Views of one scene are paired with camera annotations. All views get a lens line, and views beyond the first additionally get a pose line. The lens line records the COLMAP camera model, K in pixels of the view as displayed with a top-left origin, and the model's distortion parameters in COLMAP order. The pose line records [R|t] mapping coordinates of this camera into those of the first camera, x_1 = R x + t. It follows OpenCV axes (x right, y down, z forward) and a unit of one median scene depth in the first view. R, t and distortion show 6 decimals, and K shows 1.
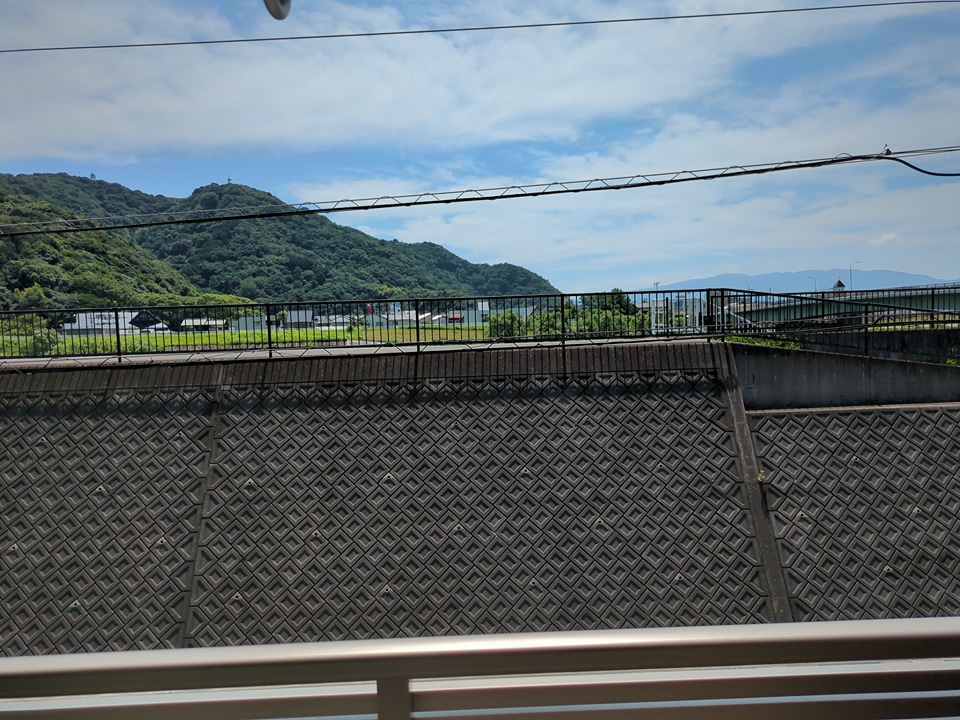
lens RADIAL K [[714.7, 0, 481.4], [0, 714.7, 360.4], [0, 0, 1]] dist [0.009782, 0.000222]
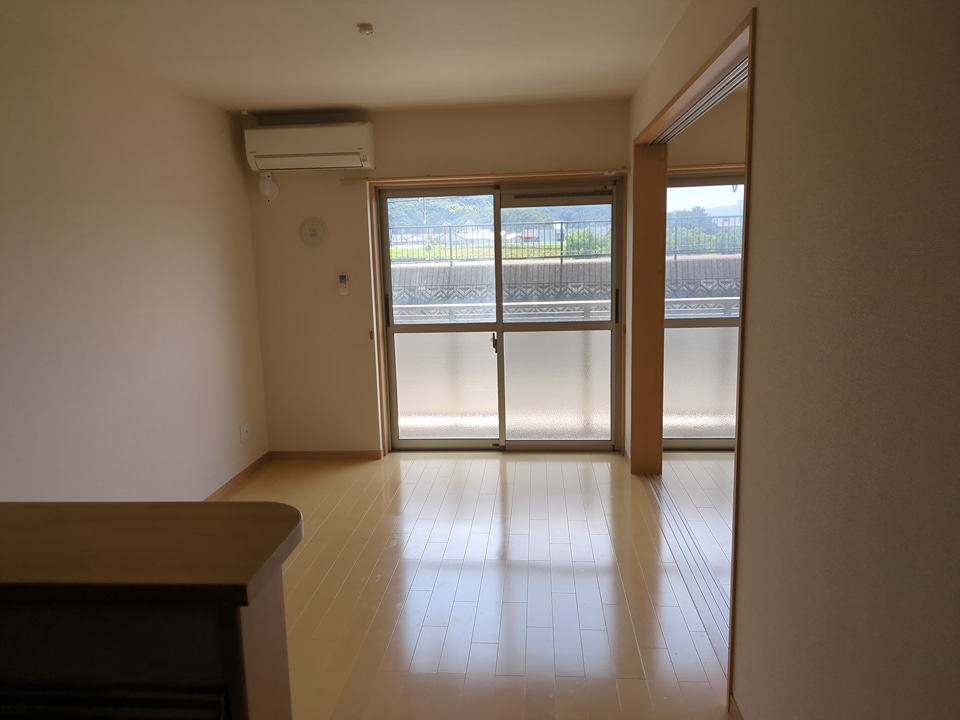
lens RADIAL K [[721.2, 0, 479.8], [0, 721.2, 367.7], [0, 0, 1]] dist [0.032251, -0.006204]
pose [[0.995673, 0.019481, -0.090862, -0.014339], [-0.008495, 0.992766, 0.119762, 0.002717], [0.092537, -0.118472, 0.988636, -0.042805]]
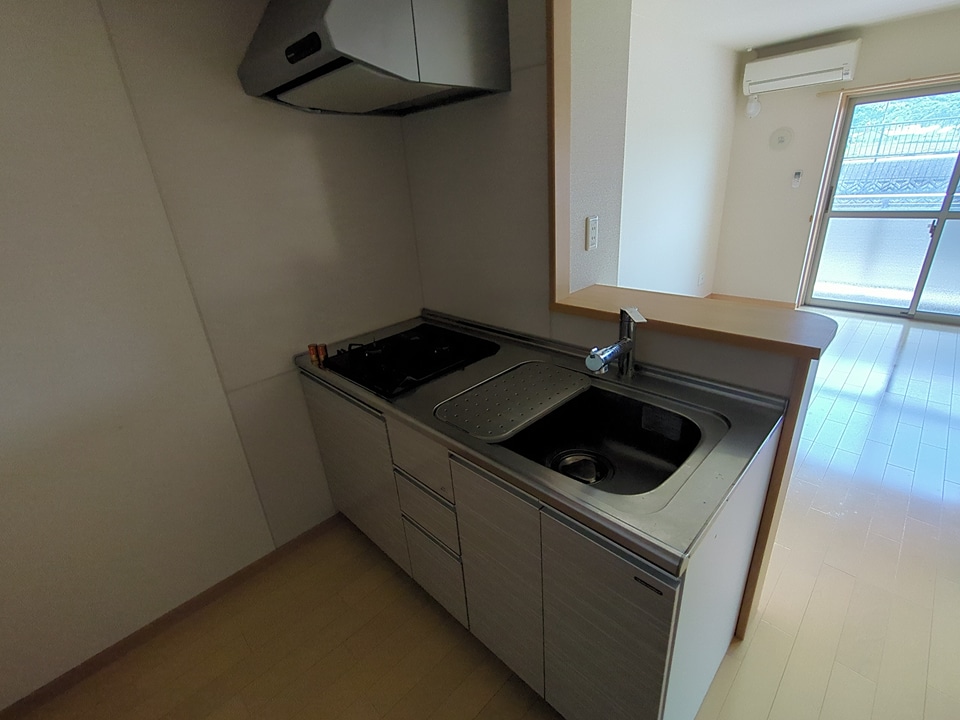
lens RADIAL K [[439.8, 0, 477.0], [0, 439.8, 362.3], [0, 0, 1]] dist [-0.001104, -0.000206]
pose [[0.690785, 0.266467, -0.672169, -0.021031], [0.014361, 0.924378, 0.381208, 0.002930], [0.722918, -0.272986, 0.634719, -0.054545]]
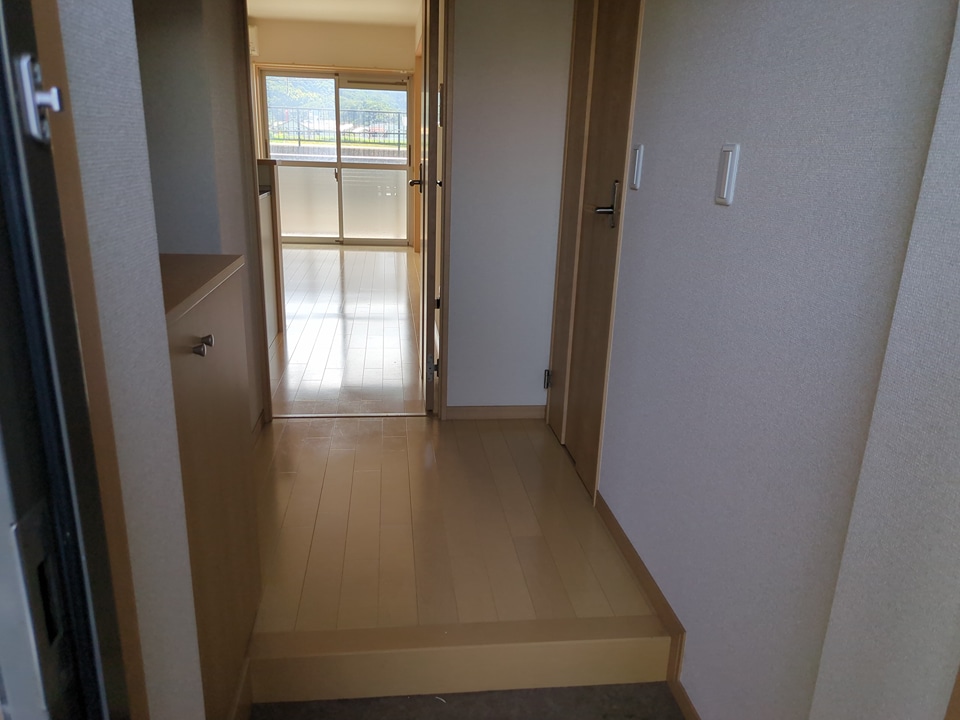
lens RADIAL K [[721.2, 0, 481.2], [0, 721.2, 362.2], [0, 0, 1]] dist [0.032251, -0.006204]
pose [[0.991846, 0.029812, 0.123905, -0.004714], [-0.058690, 0.969869, 0.236454, 0.016227], [-0.113122, -0.241798, 0.963710, -0.150099]]
